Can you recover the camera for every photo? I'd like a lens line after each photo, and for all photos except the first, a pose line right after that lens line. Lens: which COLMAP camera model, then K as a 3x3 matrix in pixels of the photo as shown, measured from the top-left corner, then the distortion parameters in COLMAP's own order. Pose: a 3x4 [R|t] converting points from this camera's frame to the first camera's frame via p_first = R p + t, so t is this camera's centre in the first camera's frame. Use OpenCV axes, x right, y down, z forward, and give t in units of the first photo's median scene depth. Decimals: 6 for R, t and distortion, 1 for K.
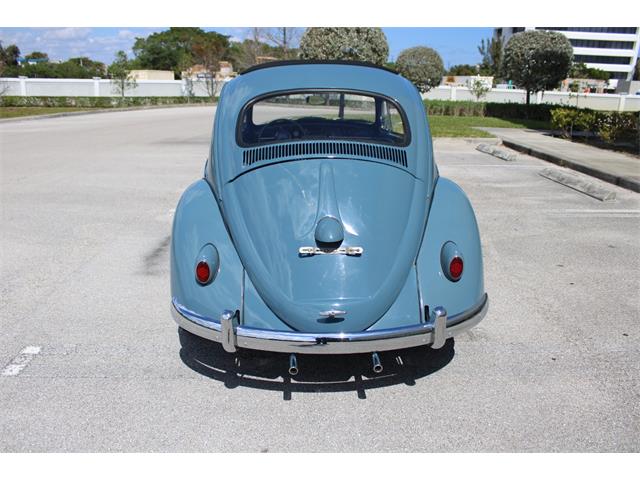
lens RADIAL K [[531.4, 0, 315.2], [0, 531.4, 238.1], [0, 0, 1]] dist [-0.164544, 0.149835]
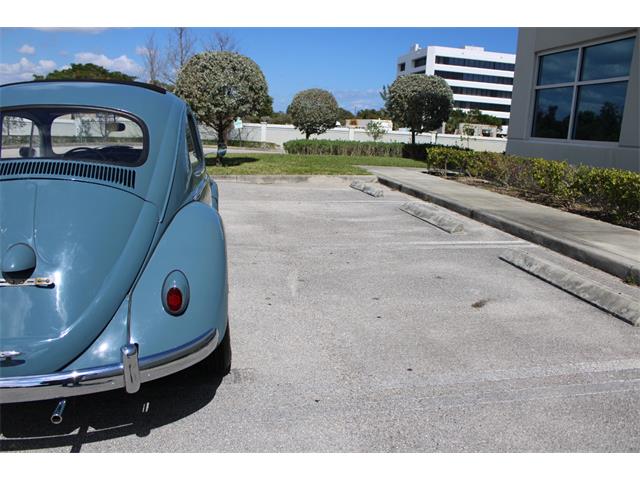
lens RADIAL K [[531.4, 0, 313.9], [0, 531.4, 248.1], [0, 0, 1]] dist [-0.164544, 0.149835]
pose [[0.987190, -0.014623, 0.158880, 0.070068], [0.024323, 0.997945, -0.059281, 0.005381], [-0.157687, 0.062386, 0.985517, 0.018475]]
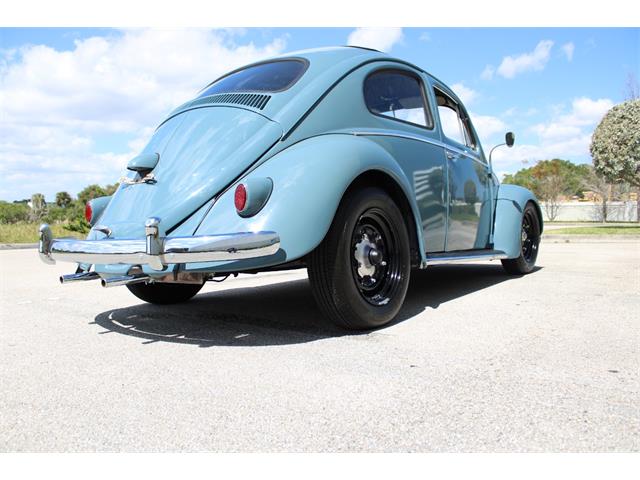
lens RADIAL K [[531.4, 0, 317.5], [0, 531.4, 244.8], [0, 0, 1]] dist [-0.164544, 0.149835]
pose [[0.772943, -0.001472, -0.634474, 0.172357], [-0.155370, 0.969112, -0.191526, 0.051709], [0.615158, 0.246617, 0.748839, 0.092793]]
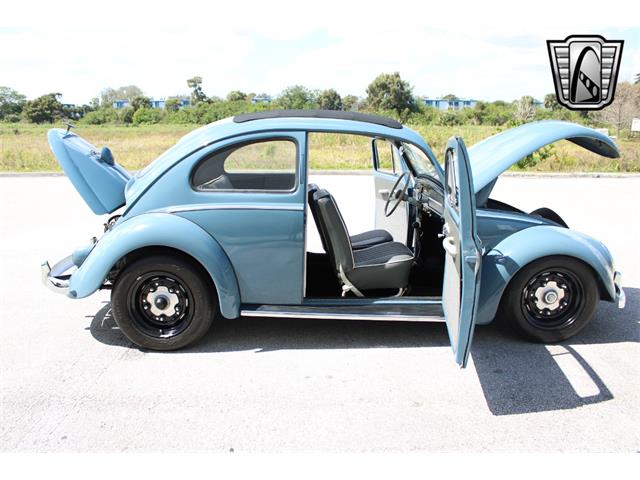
lens RADIAL K [[531.4, 0, 318.7], [0, 531.4, 250.5], [0, 0, 1]] dist [-0.164544, 0.149835]
pose [[-0.029883, 0.226806, -0.973481, 0.320891], [-0.289069, 0.930339, 0.225629, -0.093711], [0.956842, 0.288146, 0.037761, 0.309093]]
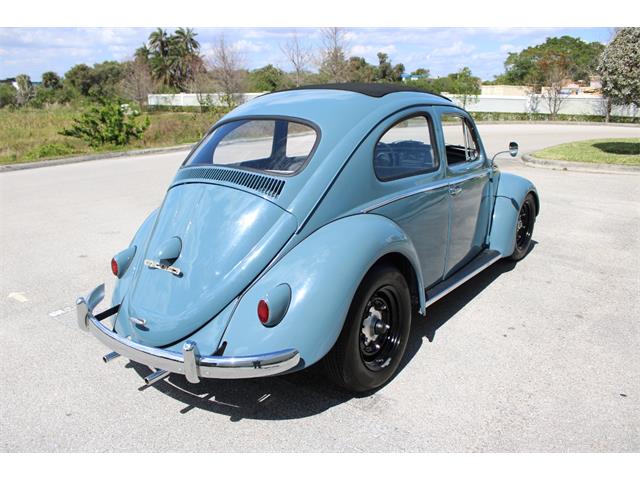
lens RADIAL K [[531.4, 0, 315.0], [0, 531.4, 244.4], [0, 0, 1]] dist [-0.164544, 0.149835]
pose [[0.774748, 0.148216, -0.614652, 0.173297], [-0.157200, 0.986764, 0.039800, -0.021414], [0.612416, 0.065788, 0.787794, 0.062838]]
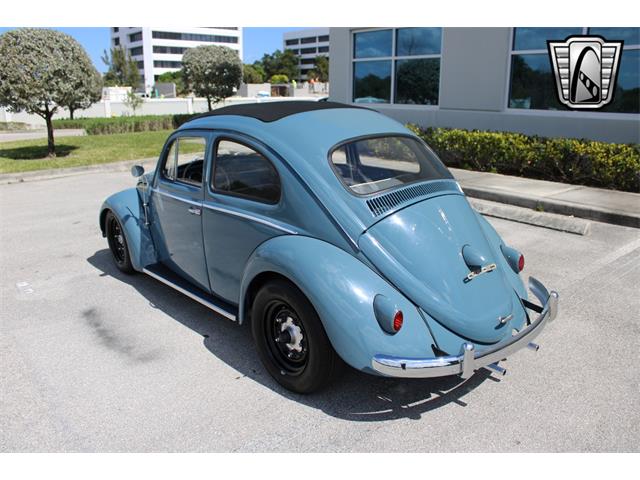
lens RADIAL K [[531.4, 0, 315.3], [0, 531.4, 238.9], [0, 0, 1]] dist [-0.164544, 0.149835]
pose [[0.771401, -0.192375, 0.606574, -0.181398], [0.199724, 0.978236, 0.056252, -0.035731], [-0.604194, 0.077755, 0.793034, 0.050515]]
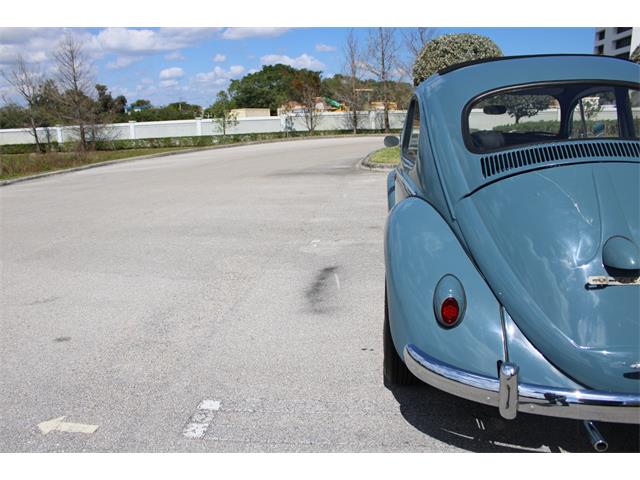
lens RADIAL K [[531.4, 0, 316.6], [0, 531.4, 246.7], [0, 0, 1]] dist [-0.164544, 0.149835]
pose [[0.985474, -0.020706, -0.168562, -0.052829], [0.012770, 0.998764, -0.048026, 0.000813], [0.169348, 0.045176, 0.984520, 0.039677]]
